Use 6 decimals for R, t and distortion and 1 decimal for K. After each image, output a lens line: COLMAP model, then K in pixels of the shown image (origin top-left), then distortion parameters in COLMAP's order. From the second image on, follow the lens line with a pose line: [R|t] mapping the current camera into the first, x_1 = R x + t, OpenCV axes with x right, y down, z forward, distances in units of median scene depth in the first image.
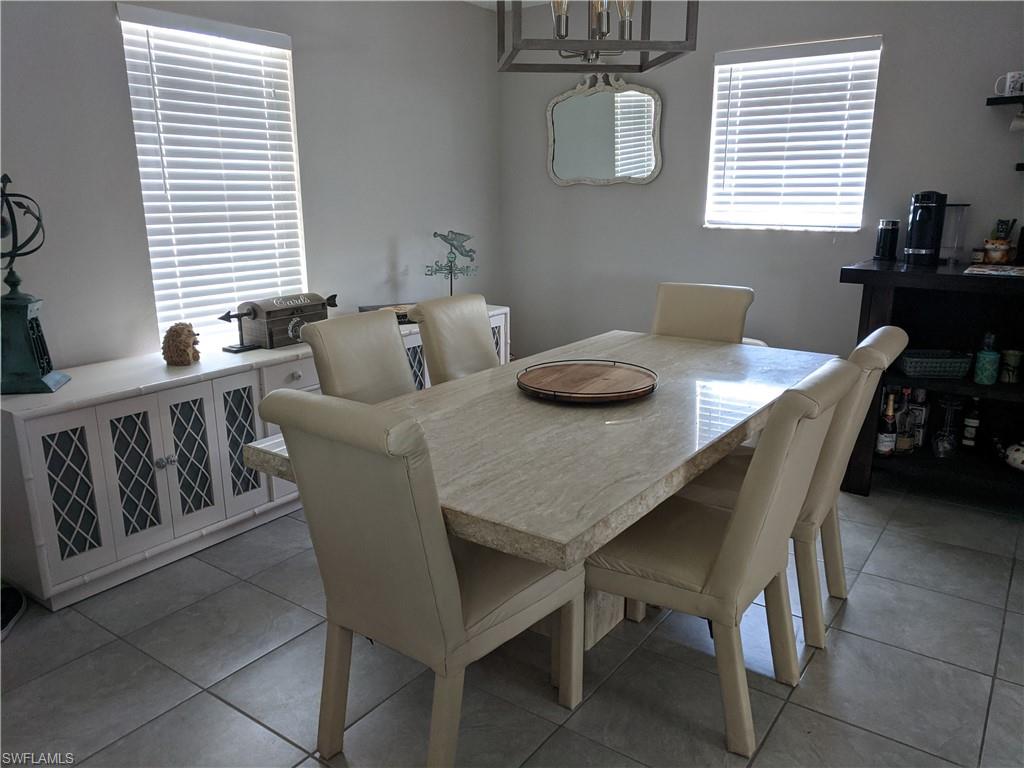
lens RADIAL K [[771.8, 0, 508.0], [0, 771.8, 383.7], [0, 0, 1]] dist [0.002395, 0.017390]
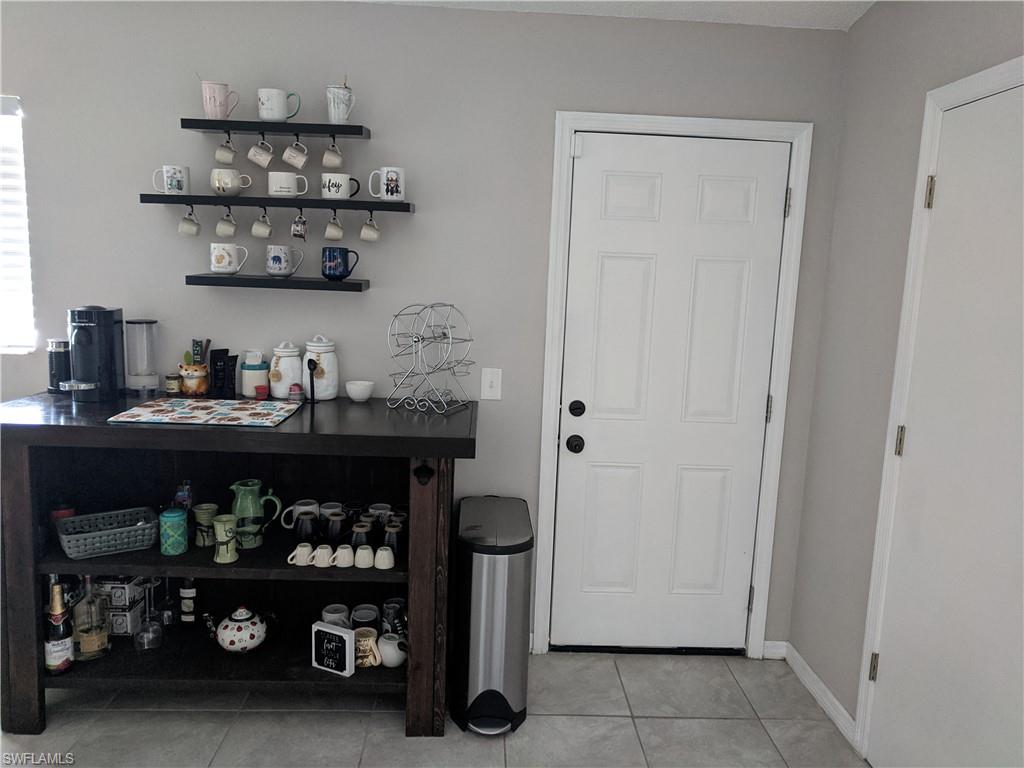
lens RADIAL K [[771.8, 0, 512.6], [0, 771.8, 389.7], [0, 0, 1]] dist [0.002395, 0.017390]
pose [[0.785957, -0.064936, 0.614862, 0.391900], [0.115575, 0.992370, -0.042932, -0.084871], [-0.607383, 0.104805, 0.787465, 0.155088]]
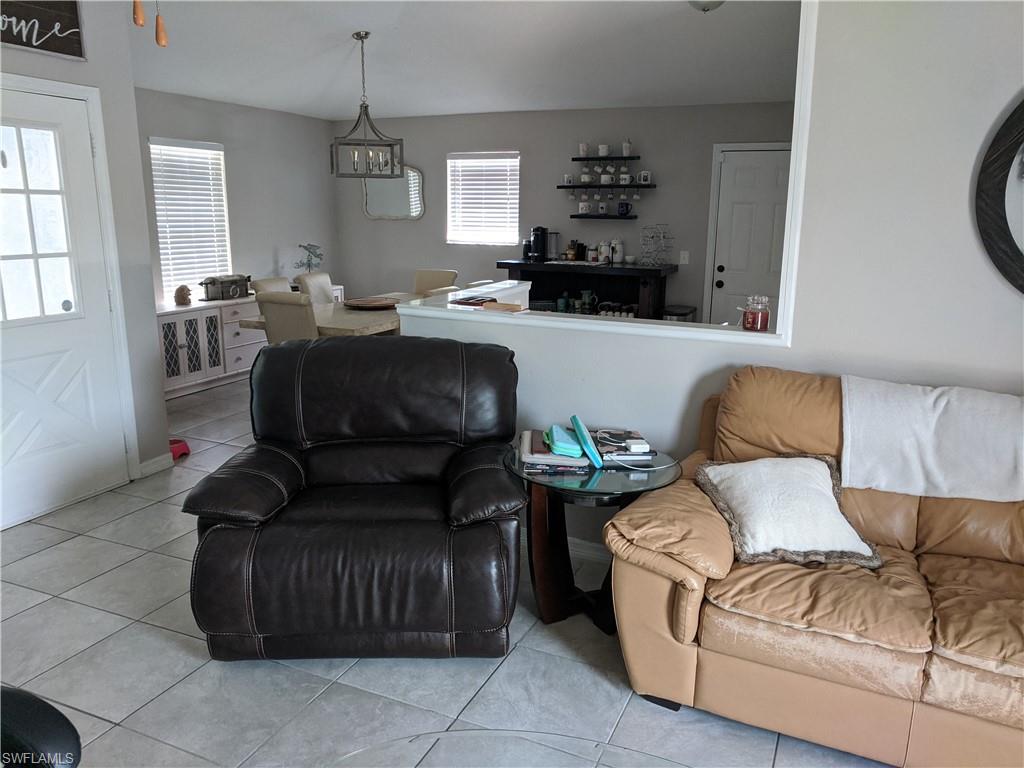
lens RADIAL K [[771.8, 0, 512.7], [0, 771.8, 388.7], [0, 0, 1]] dist [0.002395, 0.017390]
pose [[0.979685, -0.031965, 0.197981, 0.032205], [0.035614, 0.999255, -0.014894, 0.229709], [-0.197357, 0.021642, 0.980093, -1.071359]]
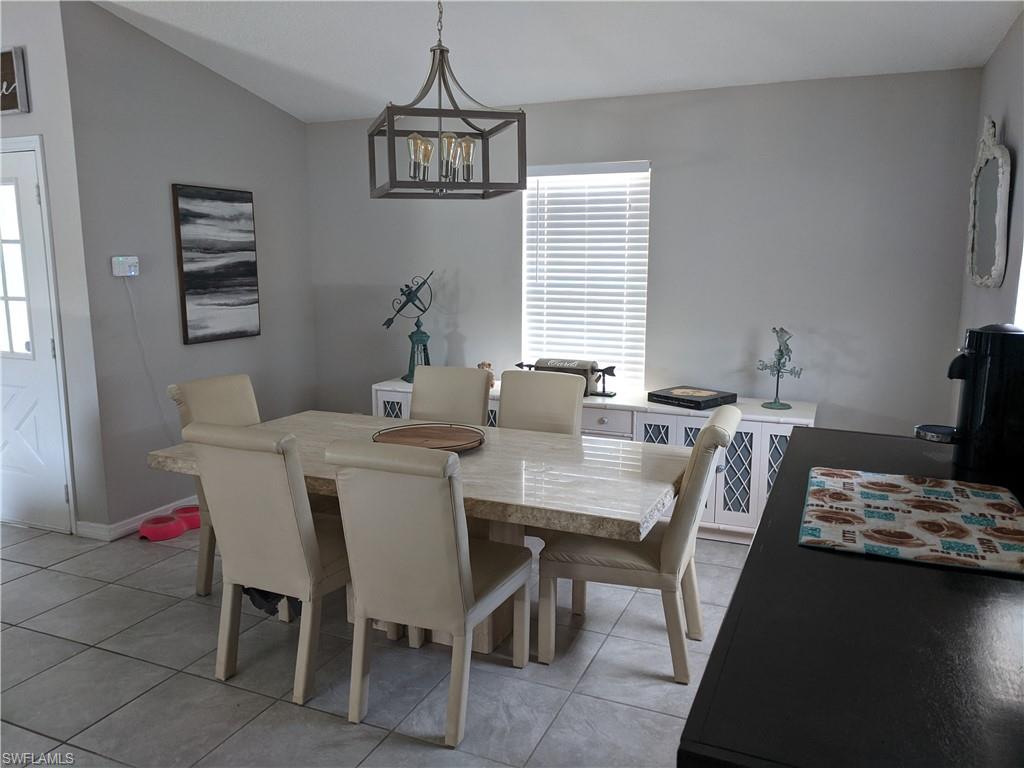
lens RADIAL K [[771.8, 0, 510.5], [0, 771.8, 383.8], [0, 0, 1]] dist [0.002395, 0.017390]
pose [[0.216437, 0.154884, -0.963932, 0.937510], [-0.245292, 0.964292, 0.099865, -0.173083], [0.944980, 0.214830, 0.246701, 0.561195]]
